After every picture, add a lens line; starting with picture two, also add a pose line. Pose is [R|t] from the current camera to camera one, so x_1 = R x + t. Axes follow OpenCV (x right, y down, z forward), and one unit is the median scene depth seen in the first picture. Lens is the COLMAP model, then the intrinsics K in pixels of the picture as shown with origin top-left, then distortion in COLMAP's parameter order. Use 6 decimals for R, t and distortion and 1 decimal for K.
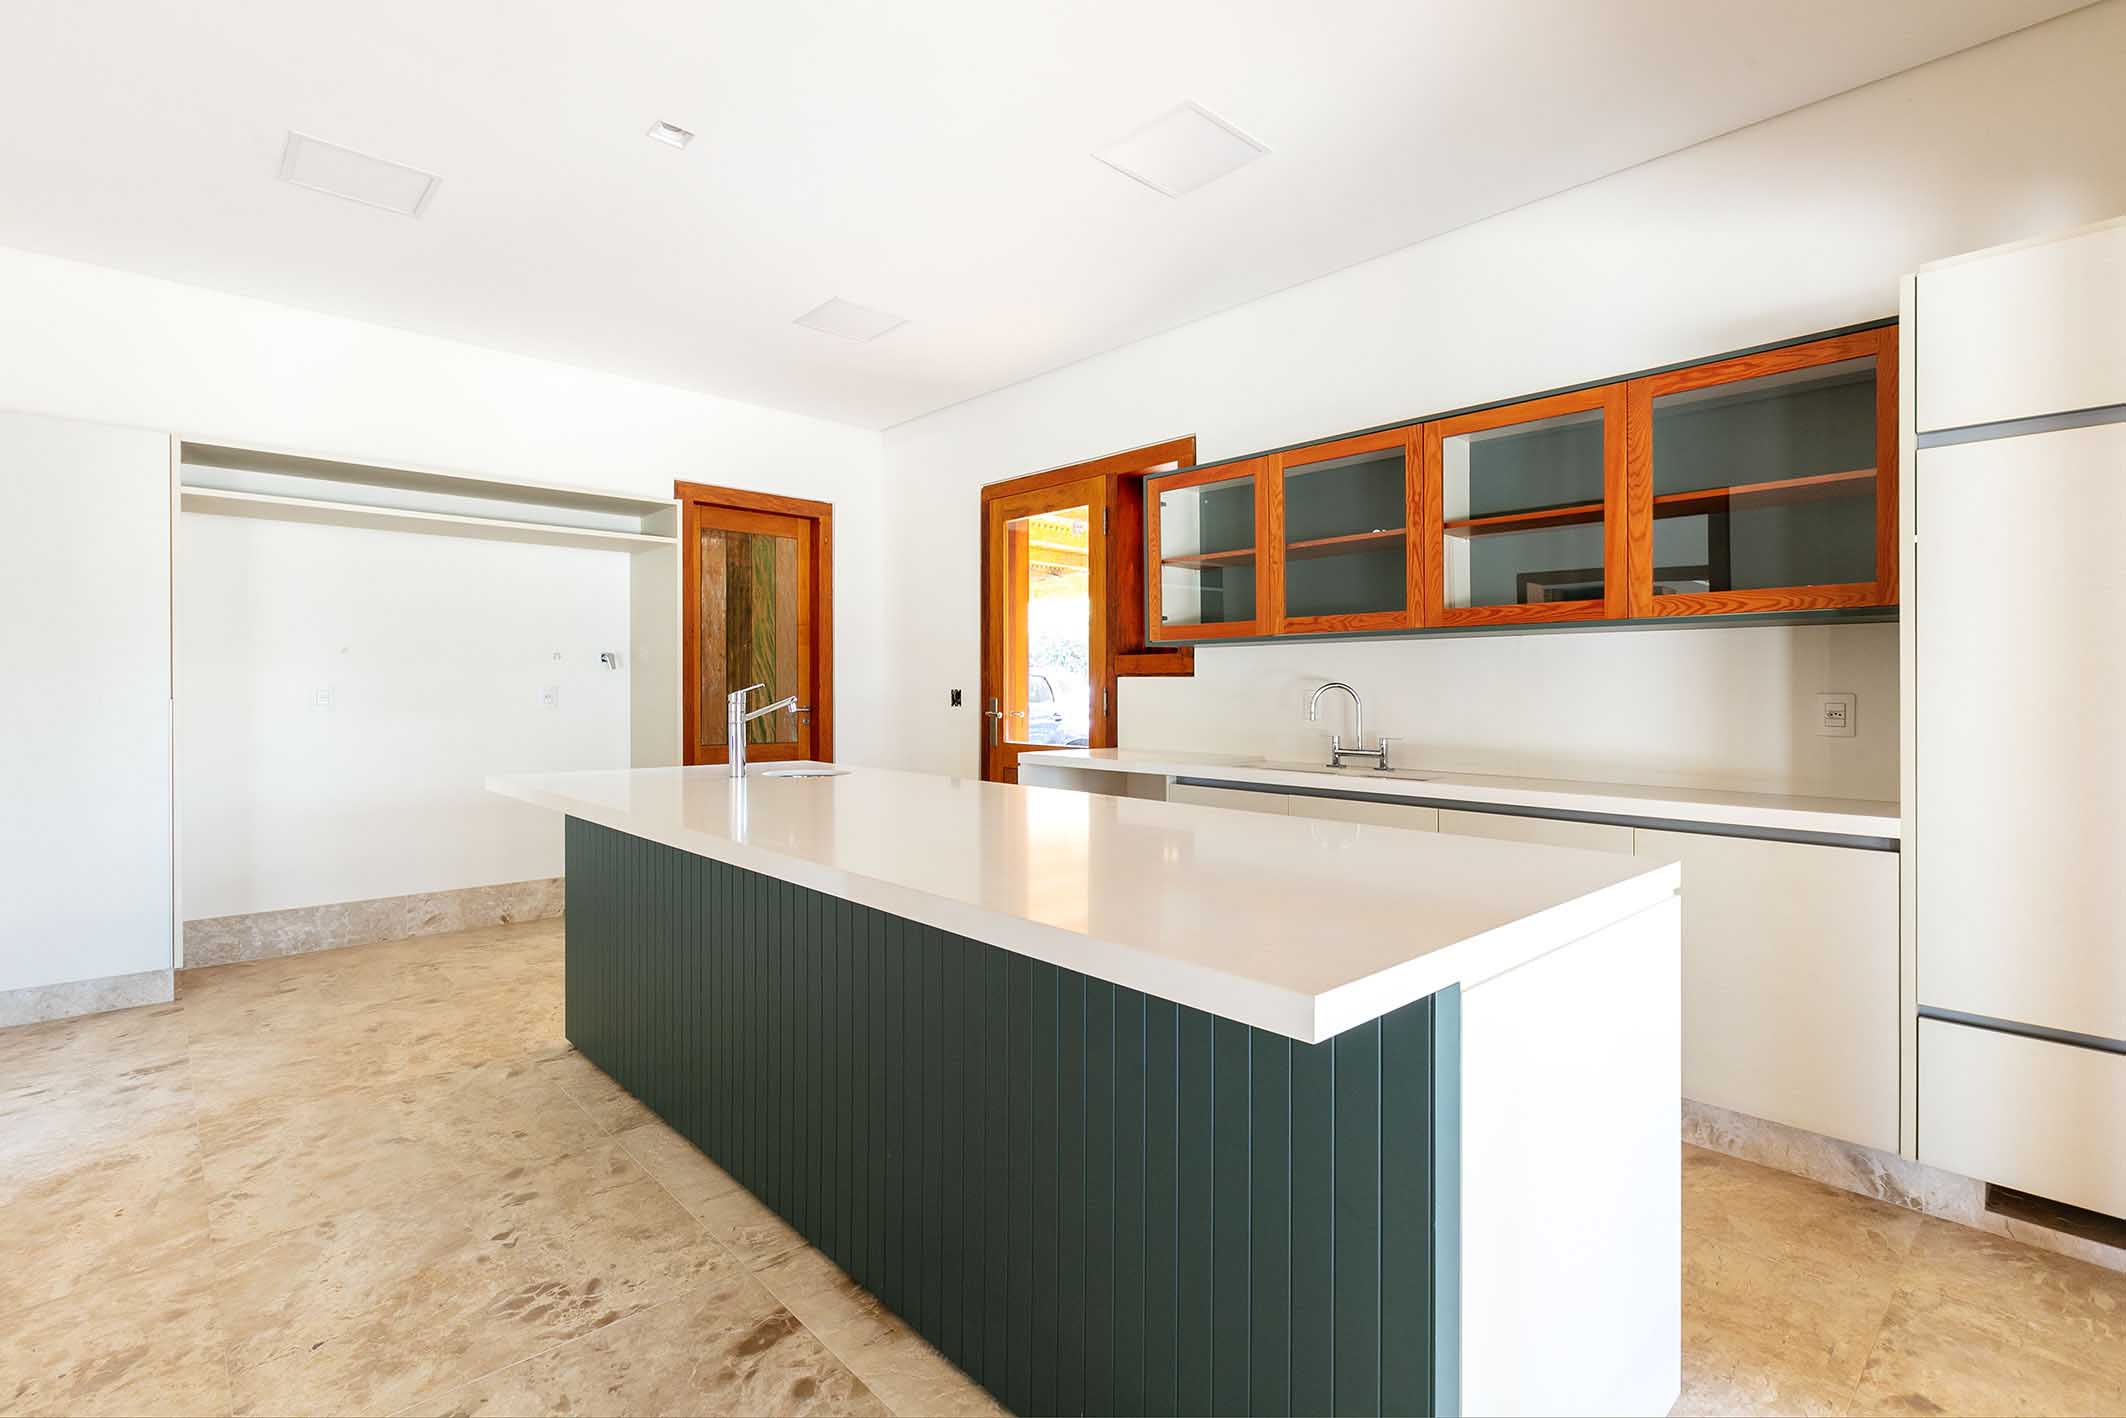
lens RADIAL K [[956.6, 0, 1182.0], [0, 956.6, 701.5], [0, 0, 1]] dist [-0.000505, -0.000492]
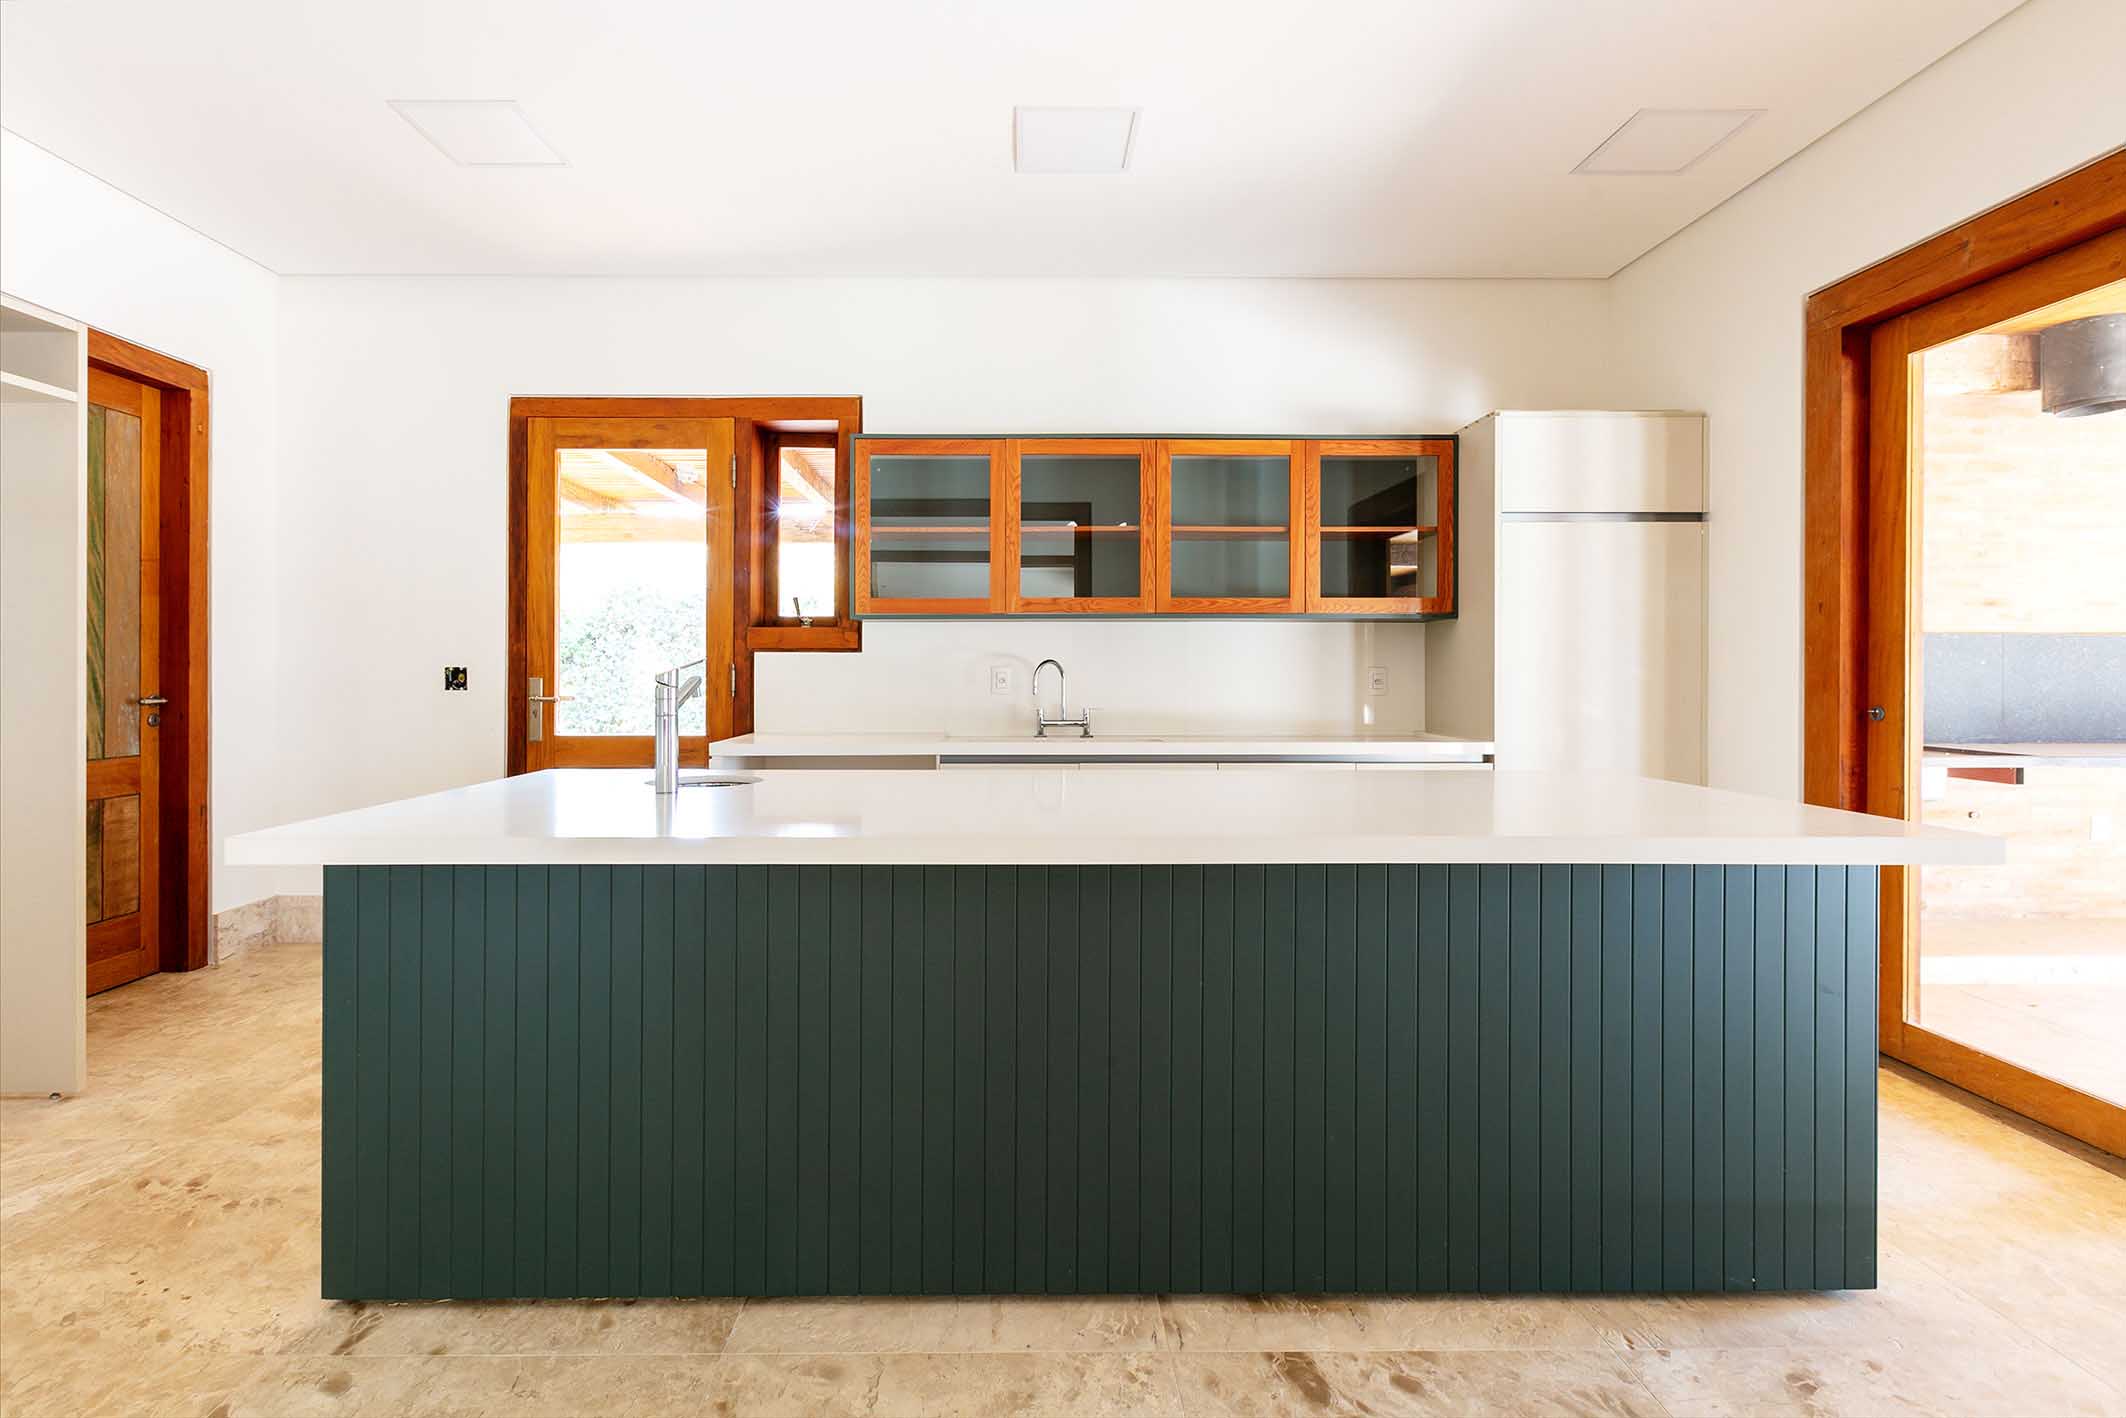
lens RADIAL K [[956.6, 0, 966.1], [0, 956.6, 671.9], [0, 0, 1]] dist [-0.000505, -0.000492]
pose [[0.704926, -0.004262, 0.709268, -0.729626], [0.012461, 0.999902, -0.006377, 0.000574], [-0.709172, 0.013333, 0.704910, 0.328861]]
